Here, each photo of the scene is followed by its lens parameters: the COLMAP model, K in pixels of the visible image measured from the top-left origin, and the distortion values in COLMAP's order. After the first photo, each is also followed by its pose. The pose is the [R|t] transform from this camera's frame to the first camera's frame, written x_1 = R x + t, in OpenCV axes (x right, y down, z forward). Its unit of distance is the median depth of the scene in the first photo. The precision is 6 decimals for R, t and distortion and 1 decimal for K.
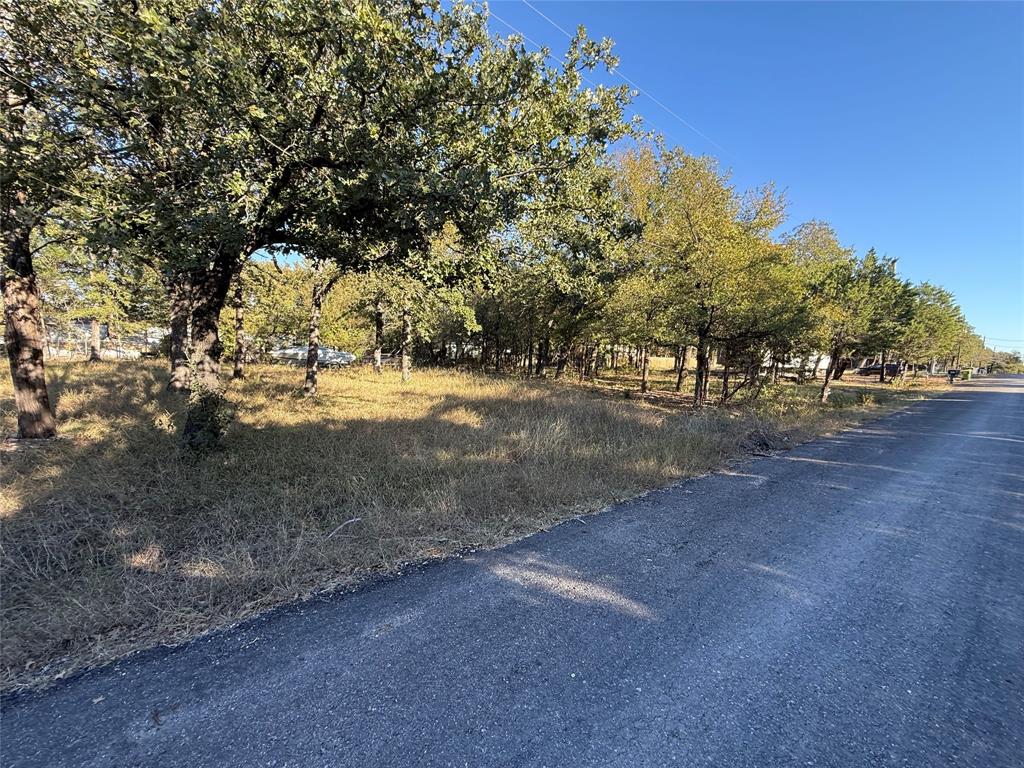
lens RADIAL K [[406.4, 0, 509.2], [0, 406.4, 378.1], [0, 0, 1]] dist [0.000296, 0.000115]
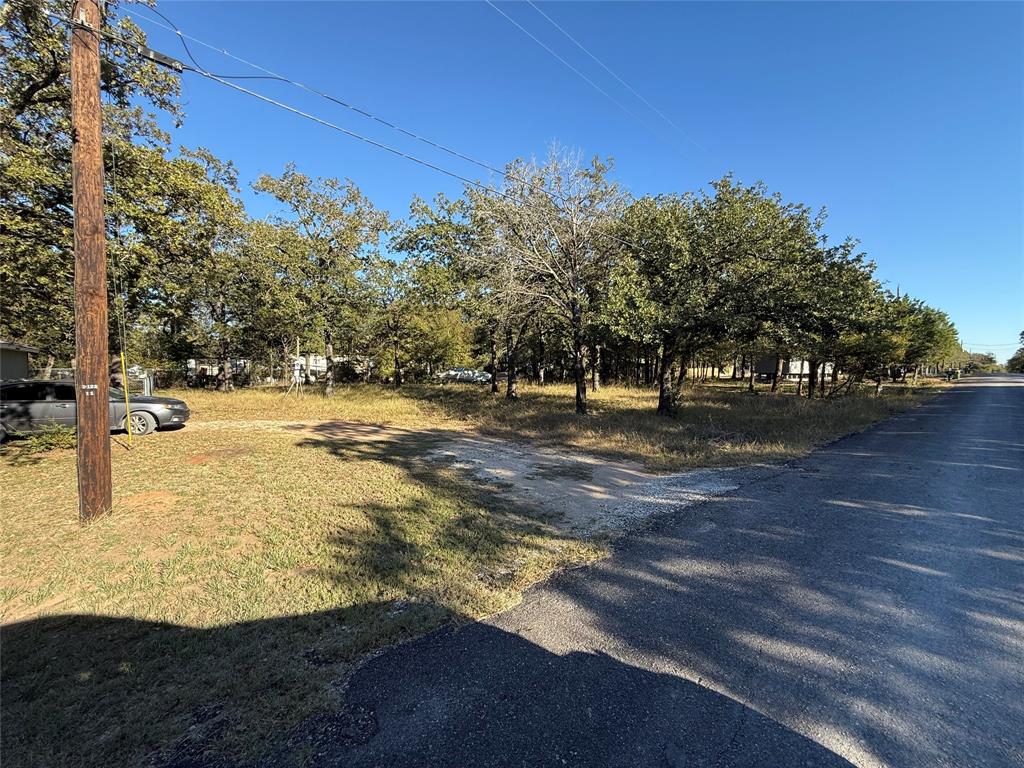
lens RADIAL K [[407.9, 0, 508.7], [0, 407.9, 378.7], [0, 0, 1]] dist [0.002585, 0.000391]
pose [[0.999066, -0.031351, 0.029739, -0.614527], [0.032399, 0.998846, -0.035453, 0.007013], [-0.028593, 0.036384, 0.998929, -0.452346]]
